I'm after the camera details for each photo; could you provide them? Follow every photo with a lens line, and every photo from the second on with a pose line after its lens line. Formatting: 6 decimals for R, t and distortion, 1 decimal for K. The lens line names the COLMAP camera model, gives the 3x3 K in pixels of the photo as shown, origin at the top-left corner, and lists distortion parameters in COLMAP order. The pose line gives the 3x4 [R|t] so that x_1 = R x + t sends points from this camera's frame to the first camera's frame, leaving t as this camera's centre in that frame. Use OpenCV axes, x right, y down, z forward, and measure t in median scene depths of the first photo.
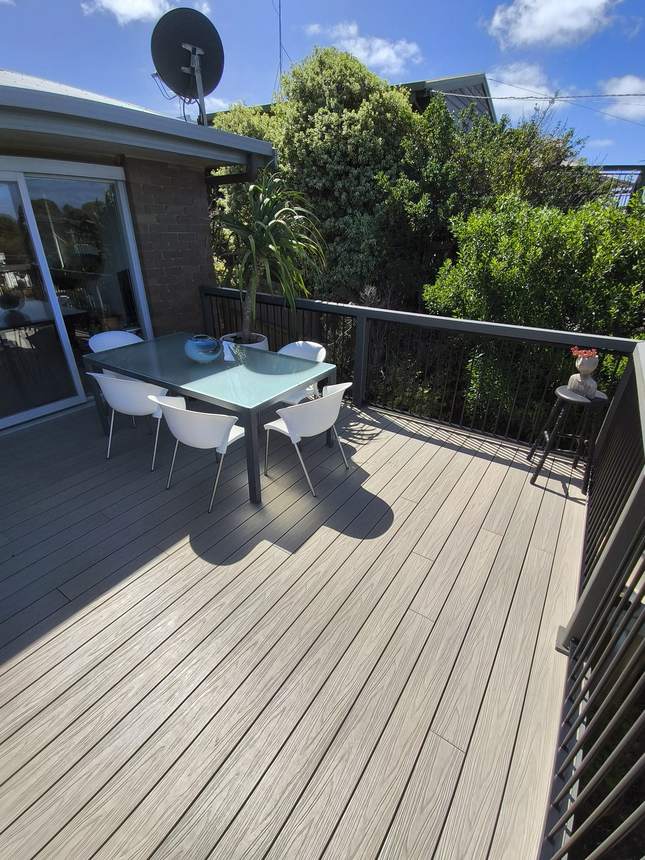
lens RADIAL K [[391.0, 0, 325.8], [0, 391.0, 439.5], [0, 0, 1]] dist [0.015461, -0.024904]
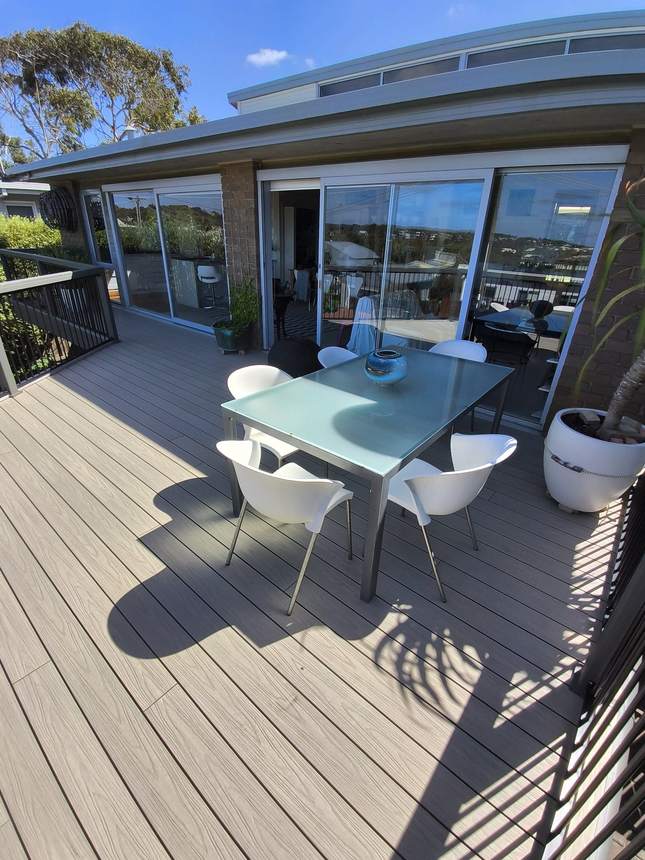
lens RADIAL K [[391.0, 0, 325.8], [0, 391.0, 439.5], [0, 0, 1]] dist [0.015461, -0.024904]
pose [[-0.115783, 0.445027, -0.888001, 0.391580], [-0.502791, 0.744755, 0.438795, -0.347255], [0.856619, 0.497283, 0.137526, 0.747357]]
